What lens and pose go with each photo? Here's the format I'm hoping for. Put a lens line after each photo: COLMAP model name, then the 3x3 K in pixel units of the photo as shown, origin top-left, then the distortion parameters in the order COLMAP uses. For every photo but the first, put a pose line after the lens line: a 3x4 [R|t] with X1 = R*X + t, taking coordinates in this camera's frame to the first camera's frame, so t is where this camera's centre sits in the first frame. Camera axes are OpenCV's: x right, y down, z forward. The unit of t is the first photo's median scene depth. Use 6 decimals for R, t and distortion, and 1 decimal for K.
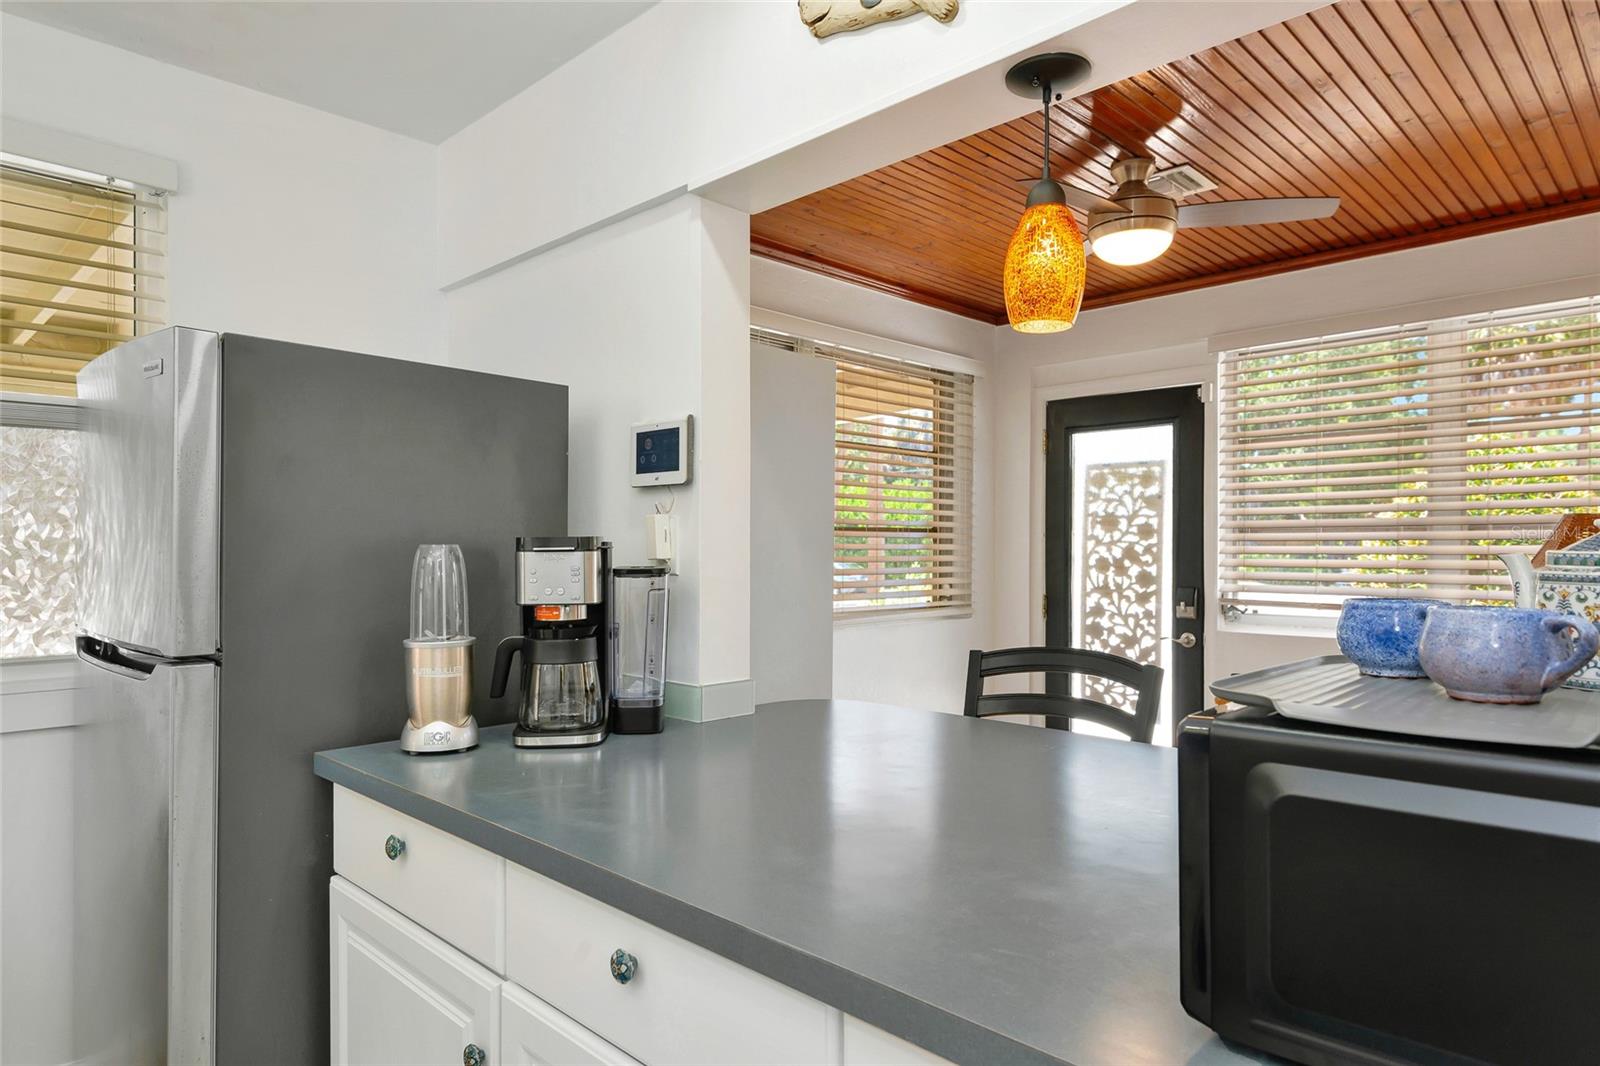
lens RADIAL K [[946.1, 0, 771.6], [0, 946.1, 530.4], [0, 0, 1]] dist [0.021920, -0.001557]
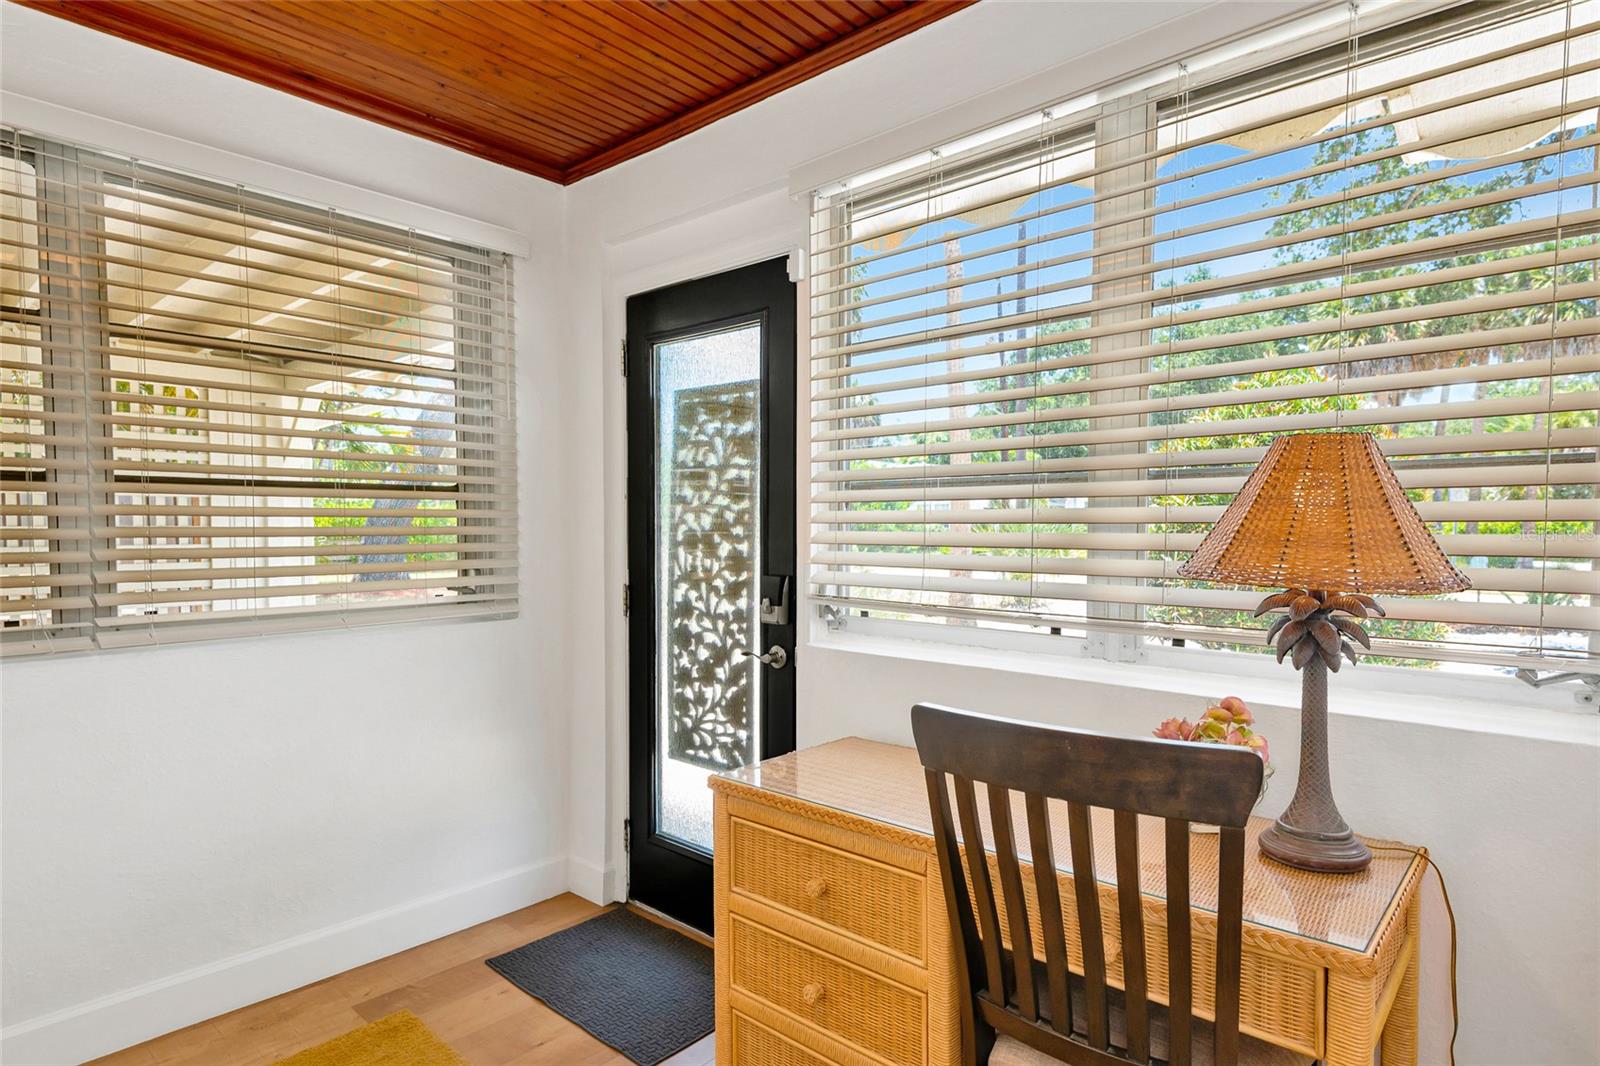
lens RADIAL K [[842.5, 0, 826.0], [0, 842.5, 525.9], [0, 0, 1]] dist [0.016914, -0.001999]
pose [[0.996344, -0.000105, 0.085433, 0.398098], [-0.002315, 0.999599, 0.028228, 0.009287], [-0.085401, -0.028323, 0.995944, 0.403539]]
